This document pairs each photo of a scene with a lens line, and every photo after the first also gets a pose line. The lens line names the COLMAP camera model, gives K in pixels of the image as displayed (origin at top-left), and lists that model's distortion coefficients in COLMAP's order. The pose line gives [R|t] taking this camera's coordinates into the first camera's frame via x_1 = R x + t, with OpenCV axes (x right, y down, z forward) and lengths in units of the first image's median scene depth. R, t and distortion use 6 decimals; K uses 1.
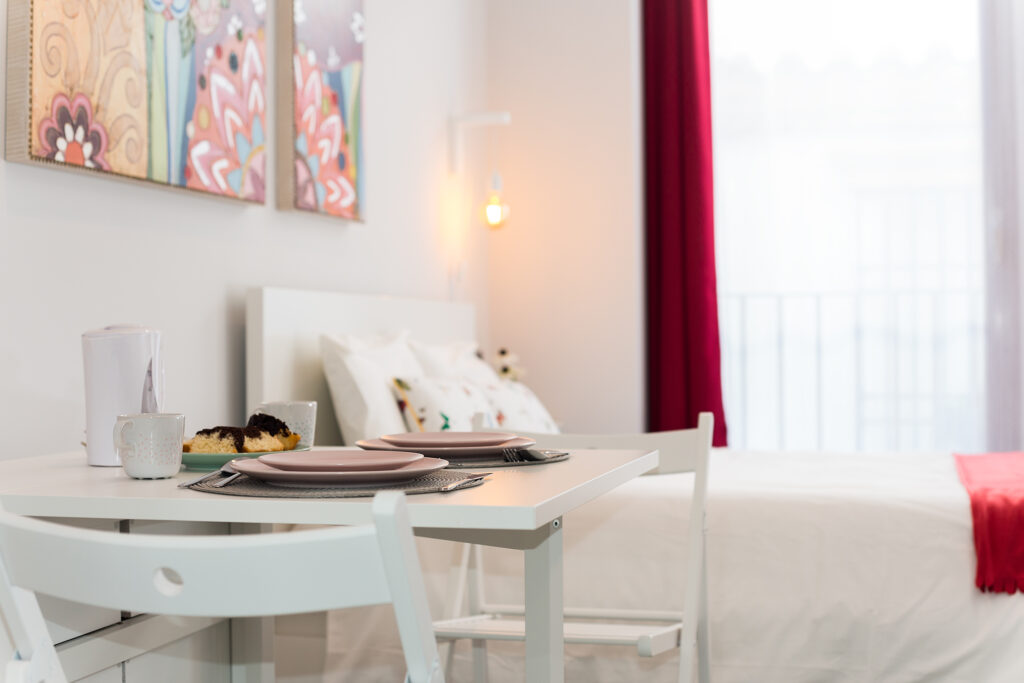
lens RADIAL K [[1528.5, 0, 512.0], [0, 1528.5, 341.5], [0, 0, 1]] dist [-0.087004, -0.026231]
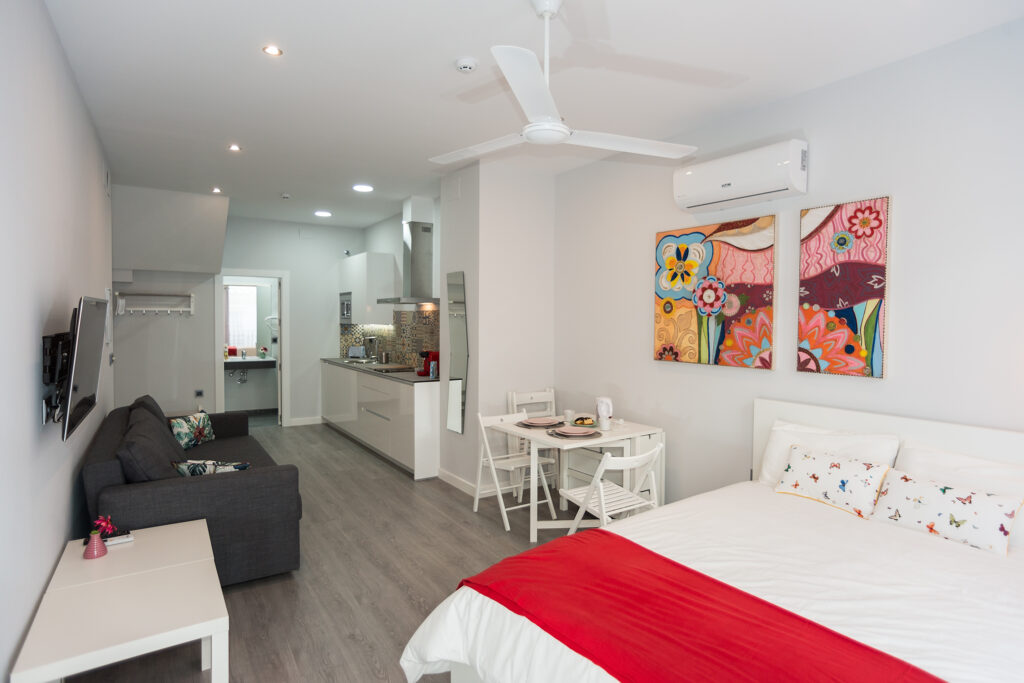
lens RADIAL K [[547.5, 0, 516.5], [0, 547.5, 338.4], [0, 0, 1]] dist [-0.017802, 0.001585]
pose [[-0.640068, 0.030019, -0.767731, 0.982907], [-0.000369, 0.999224, 0.039378, -0.205037], [0.768318, 0.025488, -0.639561, 1.417209]]
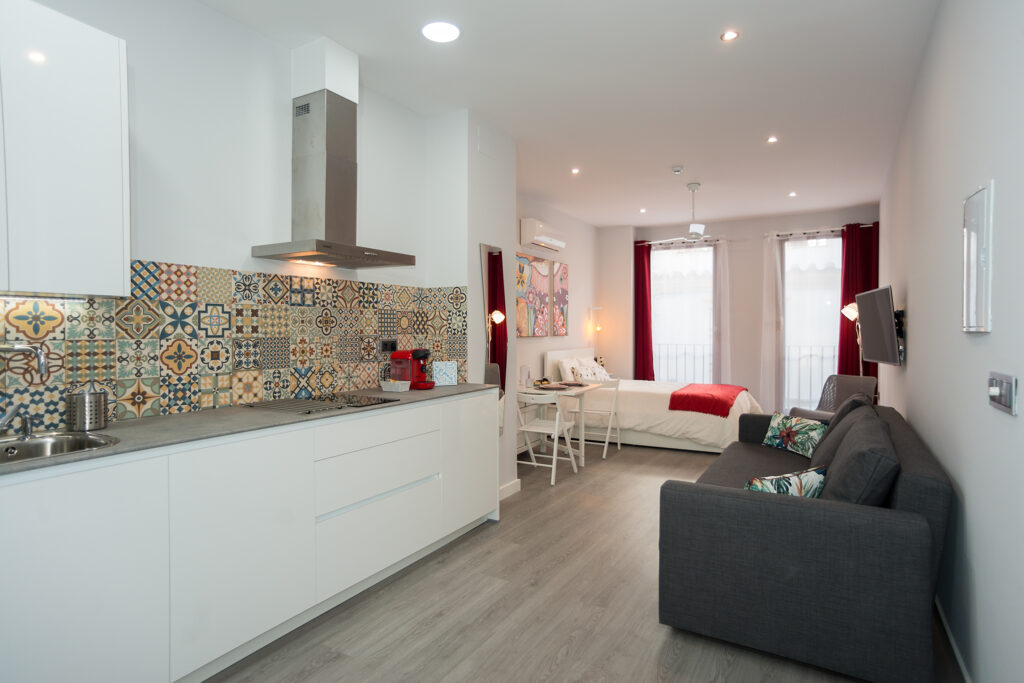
lens RADIAL K [[547.5, 0, 516.5], [0, 547.5, 338.4], [0, 0, 1]] dist [-0.017802, 0.001585]
pose [[0.971396, 0.007278, -0.237353, 0.223646], [-0.002601, 0.999796, 0.020011, -0.135182], [0.237451, -0.018821, 0.971217, -1.081218]]
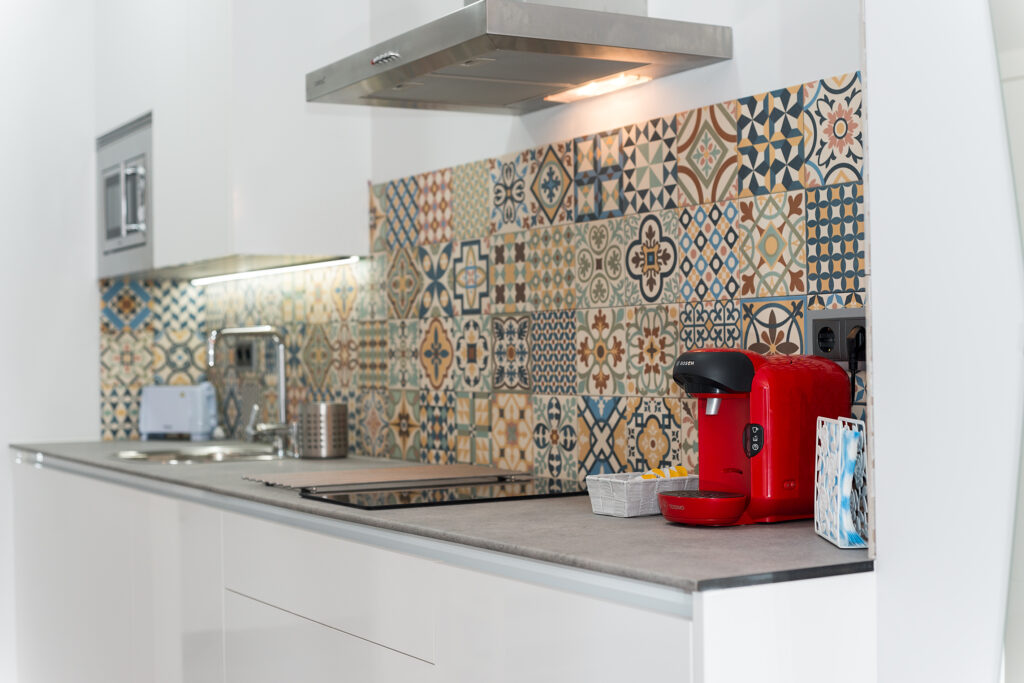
lens RADIAL K [[1528.5, 0, 512.0], [0, 1528.5, 341.5], [0, 0, 1]] dist [-0.087004, -0.026231]
pose [[-0.678950, 0.008913, -0.734130, 0.351025], [0.018677, 0.999812, -0.005134, -0.091595], [0.733947, -0.017197, -0.678989, 0.431644]]
